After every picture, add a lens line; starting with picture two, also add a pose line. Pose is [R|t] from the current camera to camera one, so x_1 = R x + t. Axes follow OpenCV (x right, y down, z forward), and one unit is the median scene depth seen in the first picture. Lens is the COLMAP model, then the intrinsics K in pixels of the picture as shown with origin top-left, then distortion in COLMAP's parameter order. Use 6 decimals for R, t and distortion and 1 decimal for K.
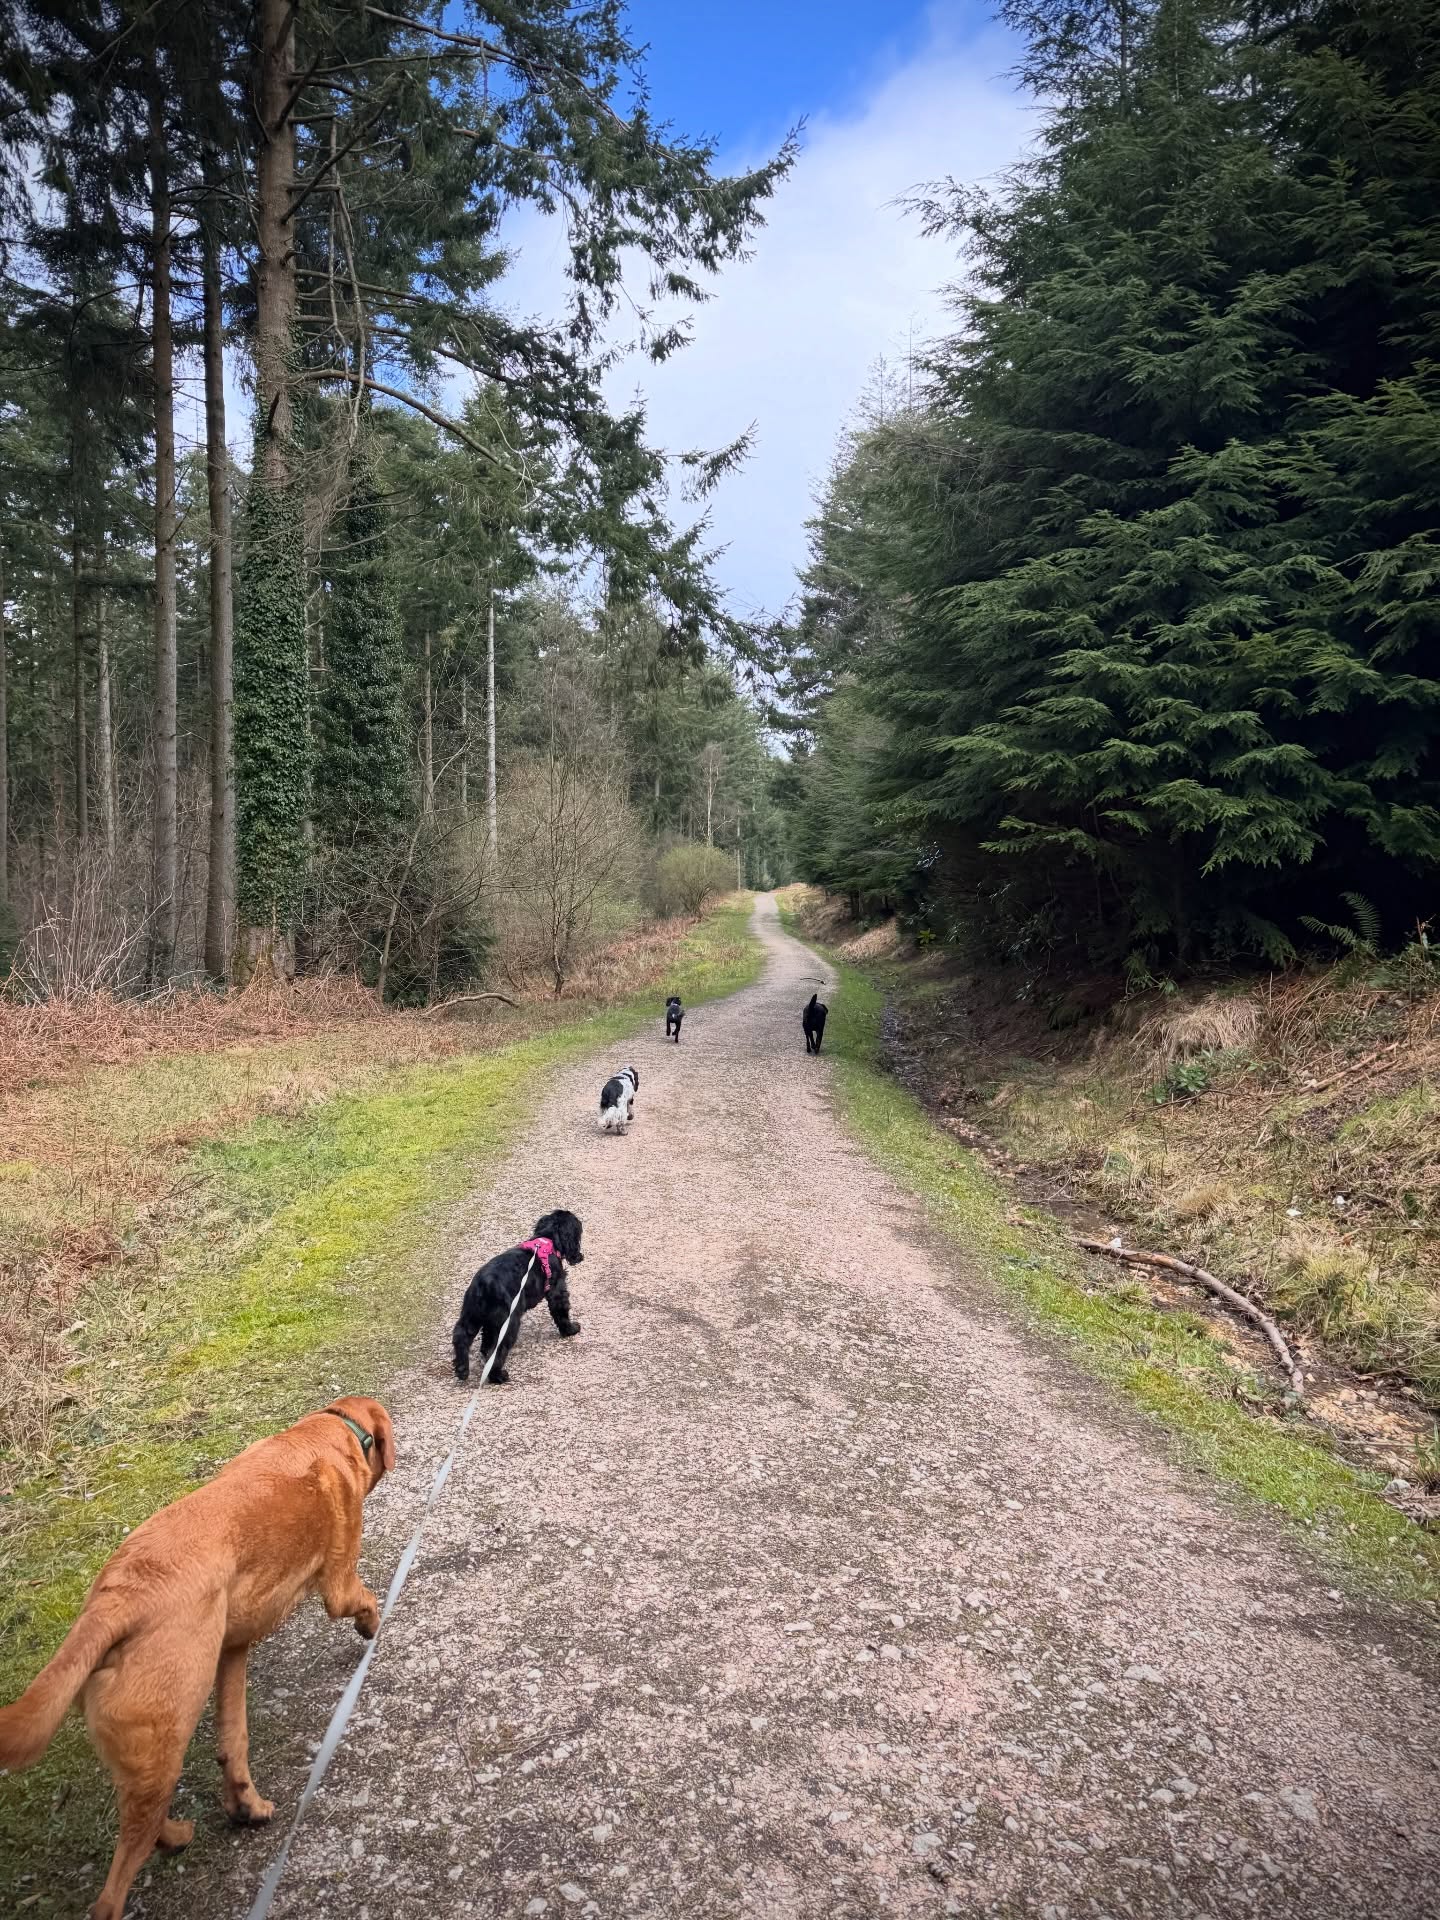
lens RADIAL K [[1395.1, 0, 720.0], [0, 1395.1, 960.0], [0, 0, 1]] dist [-0.000678, -0.000578]
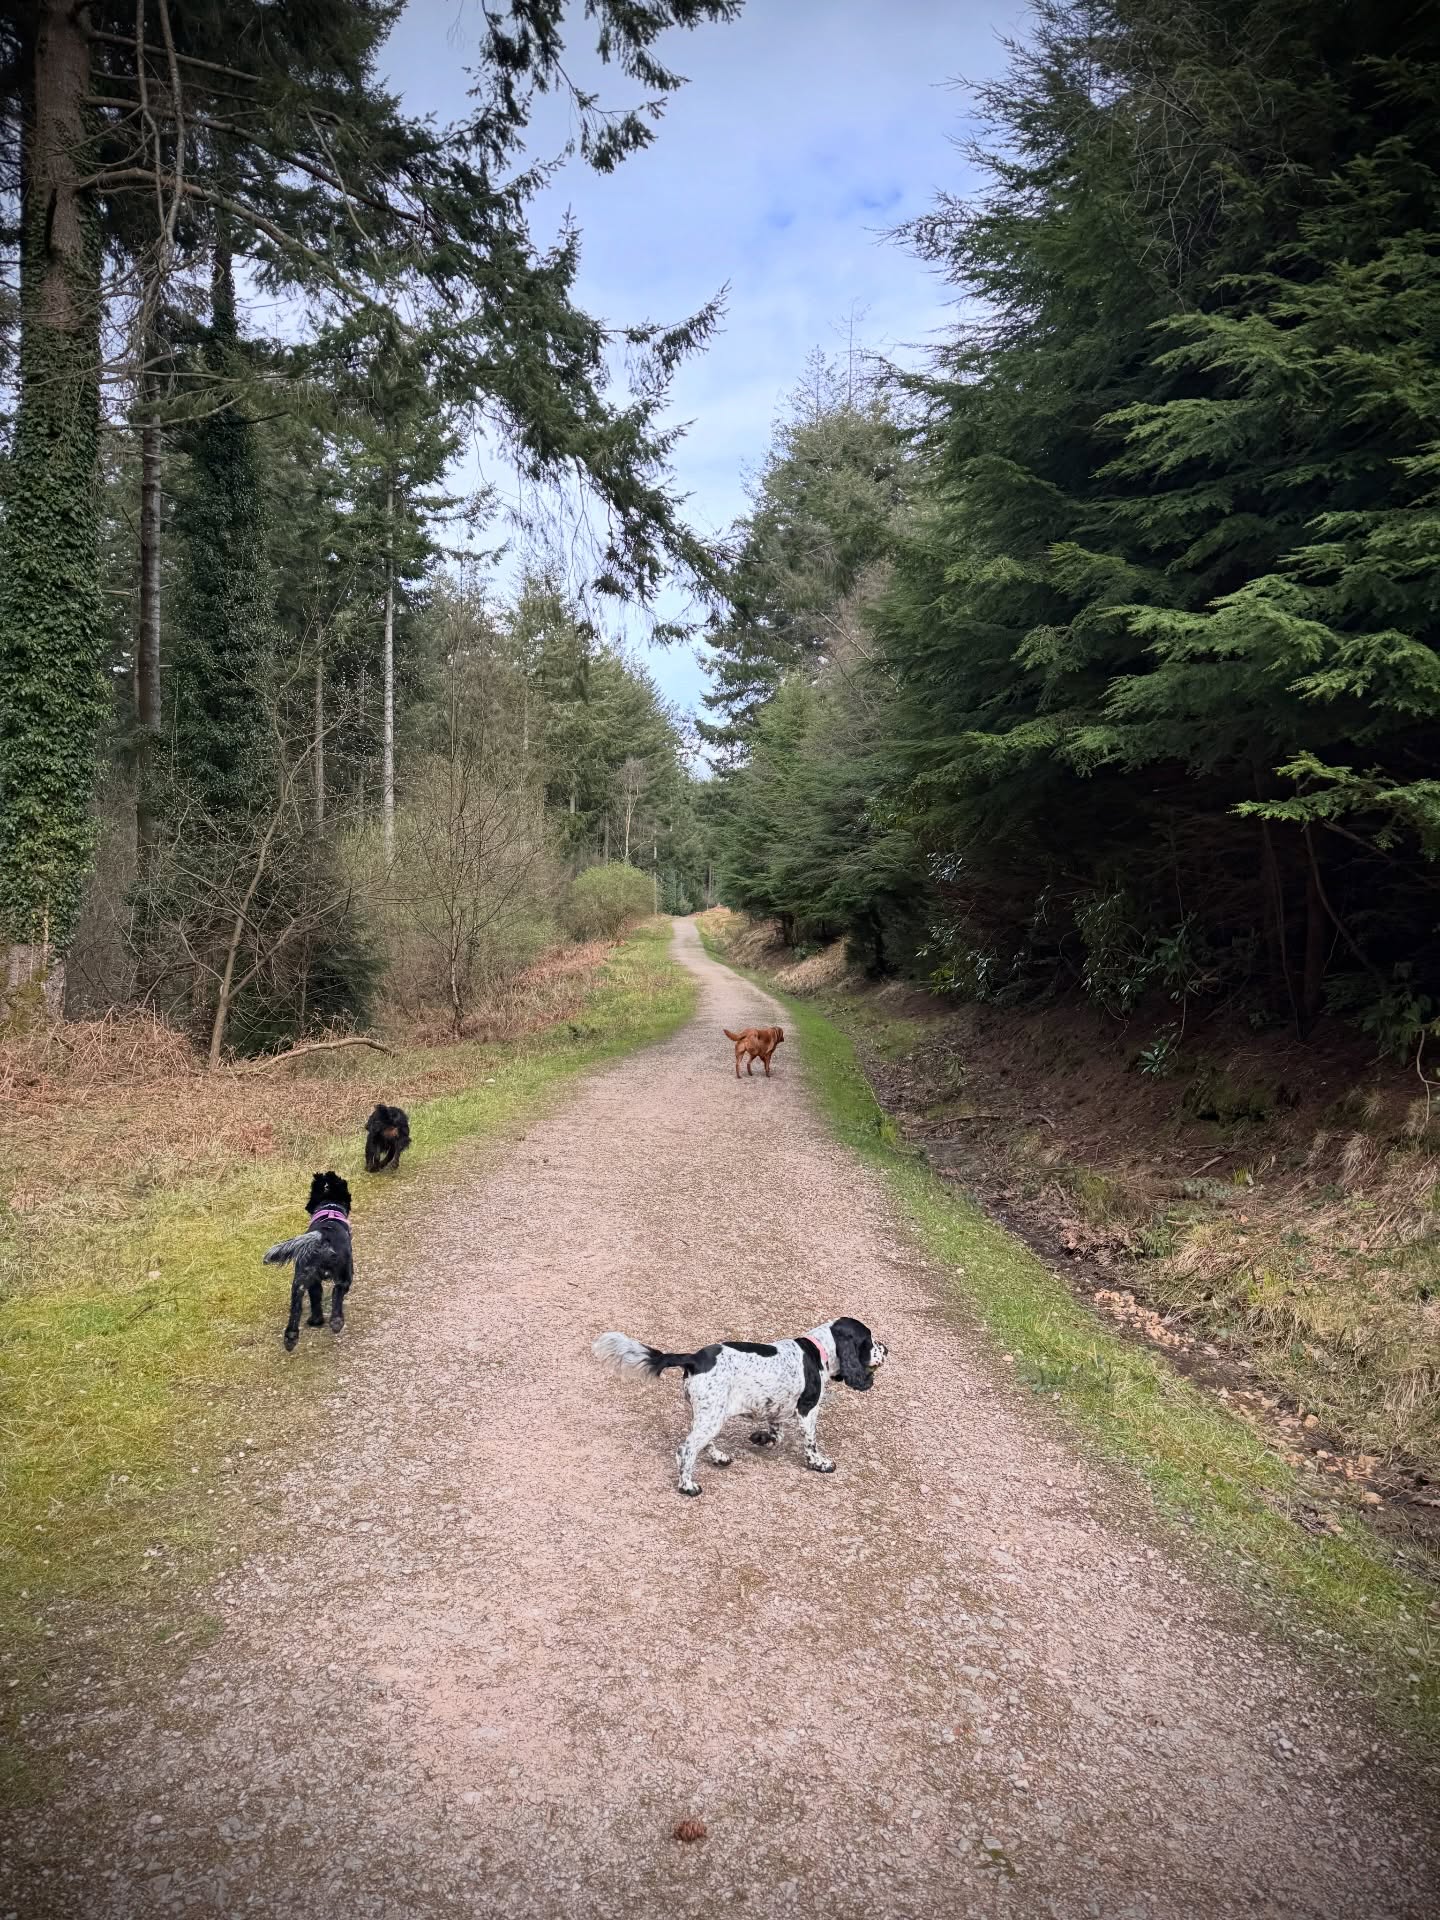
lens RADIAL K [[1057.8, 0, 720.0], [0, 1057.8, 960.0], [0, 0, 1]] dist [0.001082, 0.001071]
pose [[0.993883, 0.011669, 0.109816, -0.026925], [-0.009962, 0.999821, -0.016081, -0.008267], [-0.109984, 0.014888, 0.993822, 0.318776]]
